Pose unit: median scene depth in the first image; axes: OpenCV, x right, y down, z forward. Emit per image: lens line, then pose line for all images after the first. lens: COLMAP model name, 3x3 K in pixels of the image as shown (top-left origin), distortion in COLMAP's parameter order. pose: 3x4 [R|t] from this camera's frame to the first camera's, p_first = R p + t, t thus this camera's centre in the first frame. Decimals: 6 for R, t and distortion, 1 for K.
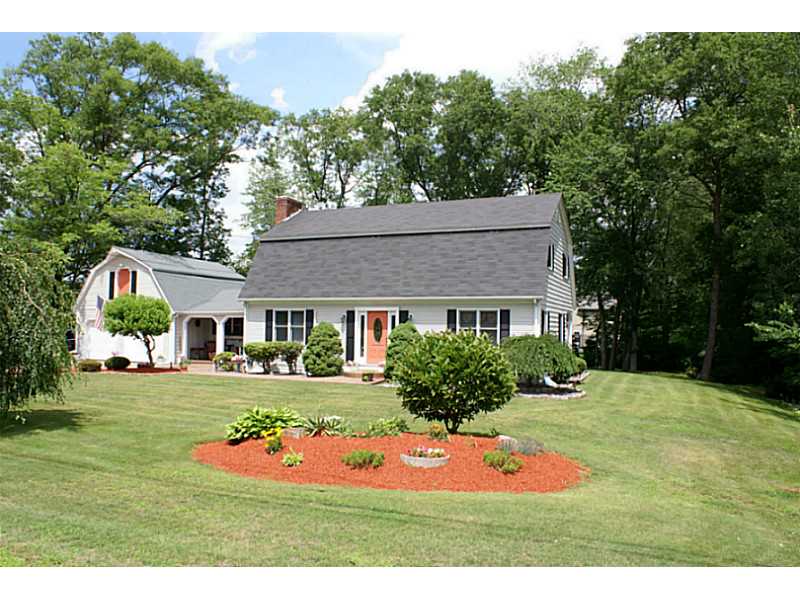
lens RADIAL K [[623.8, 0, 400.0], [0, 623.8, 300.0], [0, 0, 1]] dist [-0.116476, 0.006961]
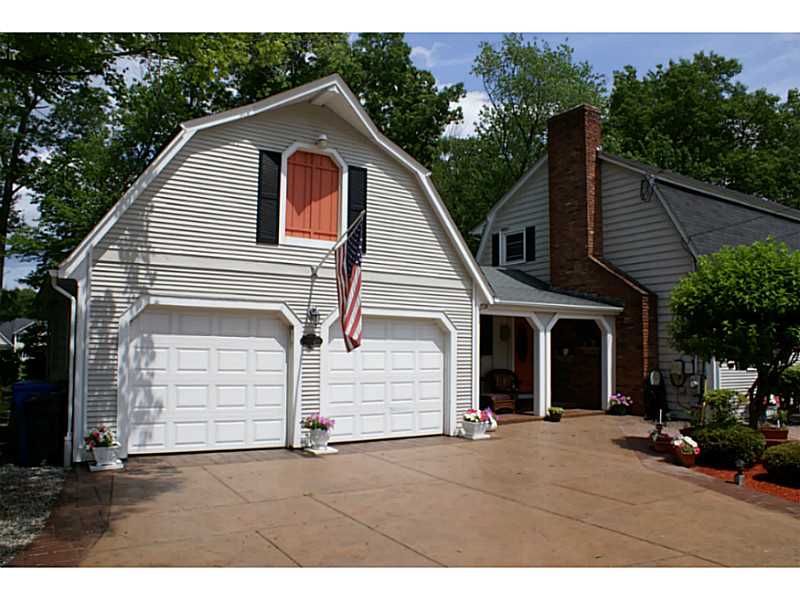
lens RADIAL K [[623.8, 0, 400.0], [0, 623.8, 300.0], [0, 0, 1]] dist [-0.116476, 0.006961]
pose [[0.571276, 0.058444, 0.818675, -0.832458], [-0.045947, 0.998175, -0.039196, 0.044456], [-0.819471, -0.015224, 0.572918, 0.938487]]
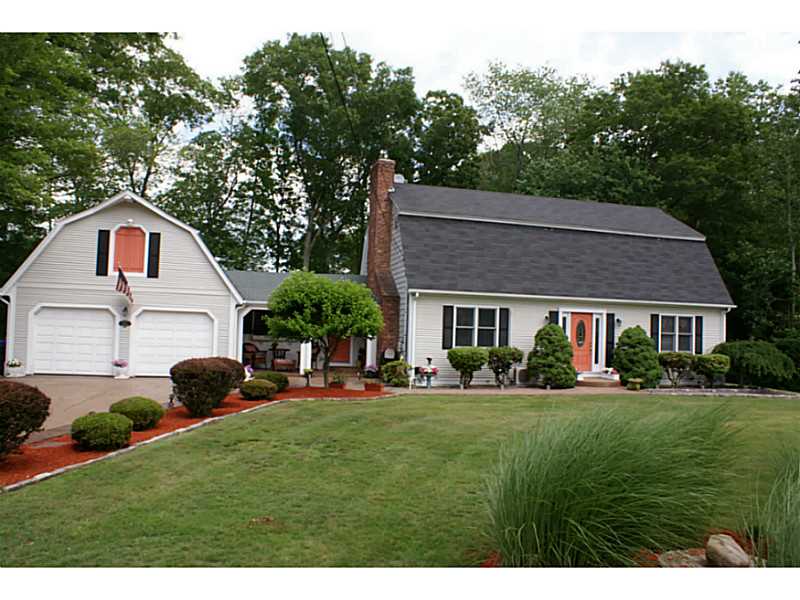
lens RADIAL K [[623.8, 0, 400.0], [0, 623.8, 300.0], [0, 0, 1]] dist [-0.116476, 0.006961]
pose [[0.801581, 0.043734, 0.596285, -0.725766], [-0.049151, 0.998766, -0.007181, 0.017180], [-0.595863, -0.023552, 0.802741, 0.403469]]
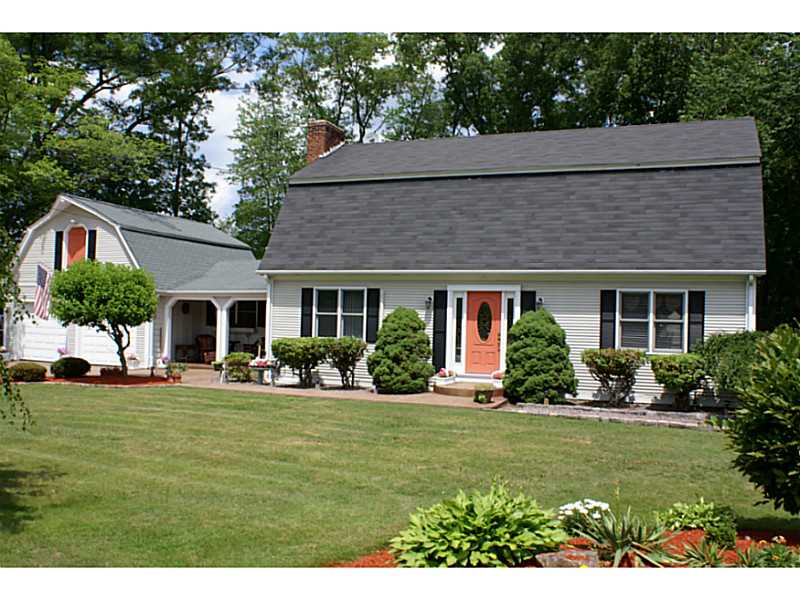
lens RADIAL K [[763.3, 0, 400.0], [0, 763.3, 300.0], [0, 0, 1]] dist [-0.094940, -0.013086]
pose [[0.999906, 0.013407, 0.002898, -0.115519], [-0.013457, 0.999753, 0.017679, 0.012714], [-0.002660, -0.017716, 0.999840, 0.199782]]
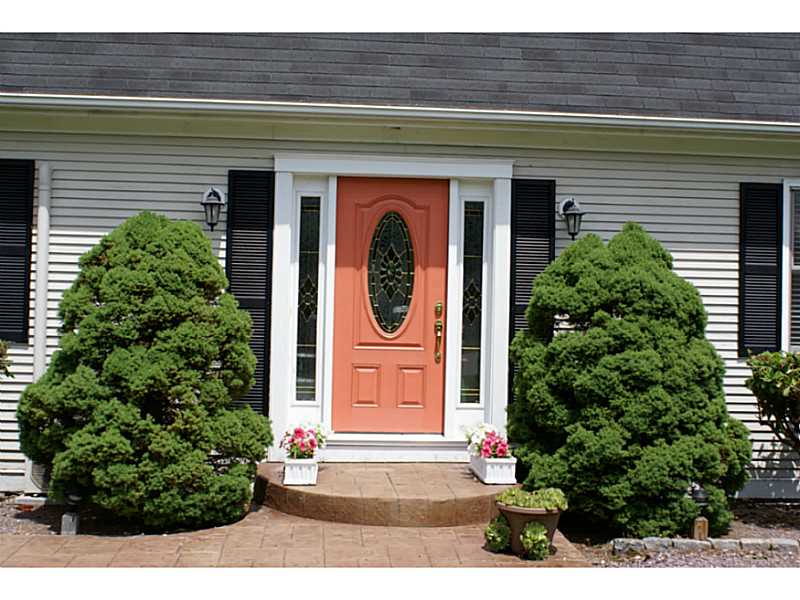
lens RADIAL K [[1066.0, 0, 400.0], [0, 1066.0, 300.0], [0, 0, 1]] dist [-0.045033, -0.031705]
pose [[0.888067, 0.017420, 0.459384, -0.181508], [-0.033156, 0.999106, 0.026210, 0.045054], [-0.458517, -0.038507, 0.887851, 0.631345]]
